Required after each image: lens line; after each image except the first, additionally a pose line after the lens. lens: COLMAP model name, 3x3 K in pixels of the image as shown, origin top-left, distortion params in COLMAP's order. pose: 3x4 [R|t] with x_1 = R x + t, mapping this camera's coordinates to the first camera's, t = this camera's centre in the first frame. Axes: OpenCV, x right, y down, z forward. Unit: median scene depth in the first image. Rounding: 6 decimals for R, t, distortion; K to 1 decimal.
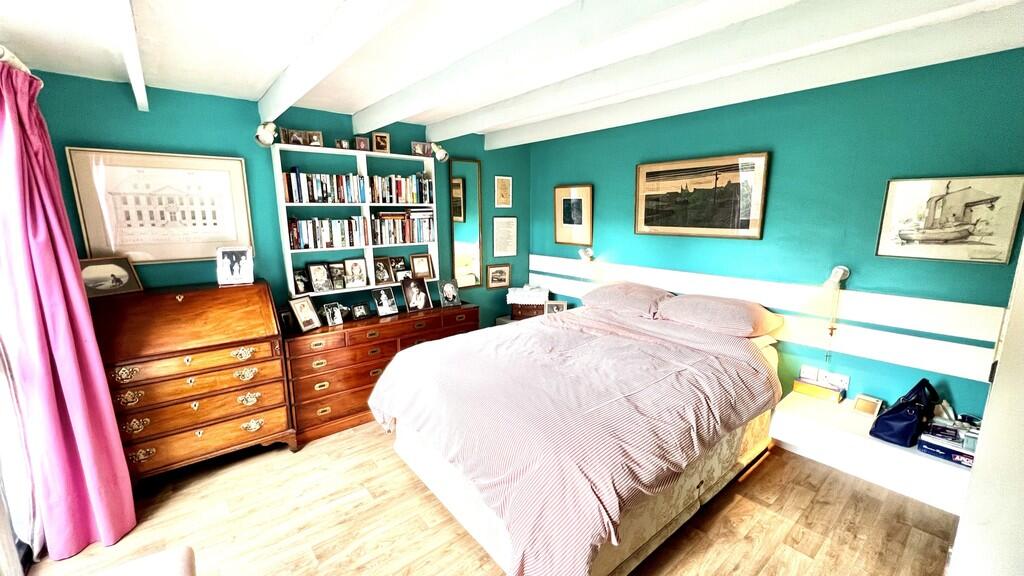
lens RADIAL K [[415.0, 0, 507.1], [0, 415.0, 288.9], [0, 0, 1]] dist [0.001004, 0.000236]
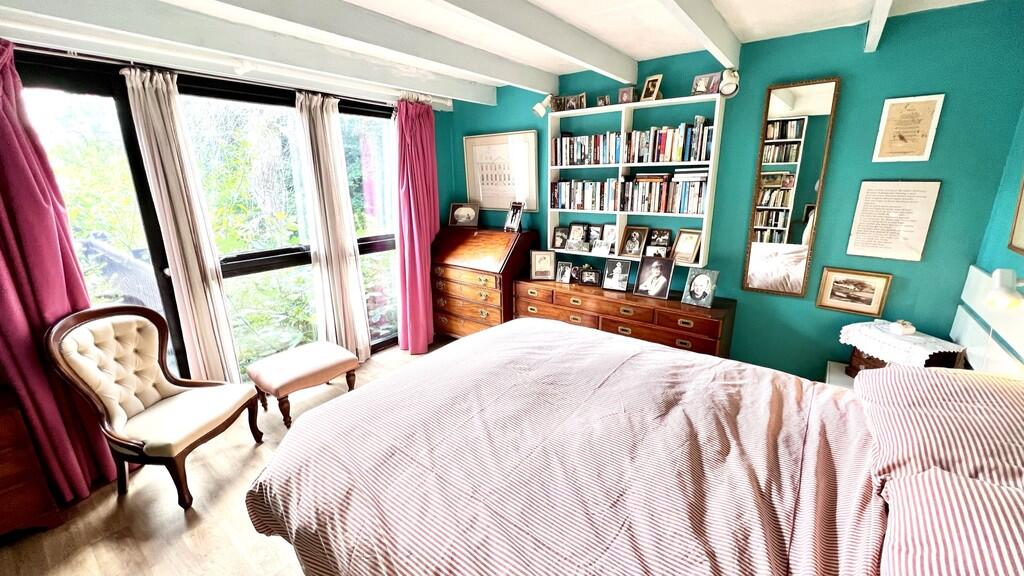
lens RADIAL K [[415.0, 0, 507.1], [0, 415.0, 288.9], [0, 0, 1]] dist [0.001004, 0.000236]
pose [[0.211826, 0.255594, -0.943293, 0.521458], [-0.167881, 0.960365, 0.222521, -0.102285], [0.962780, 0.111225, 0.246340, 0.558643]]
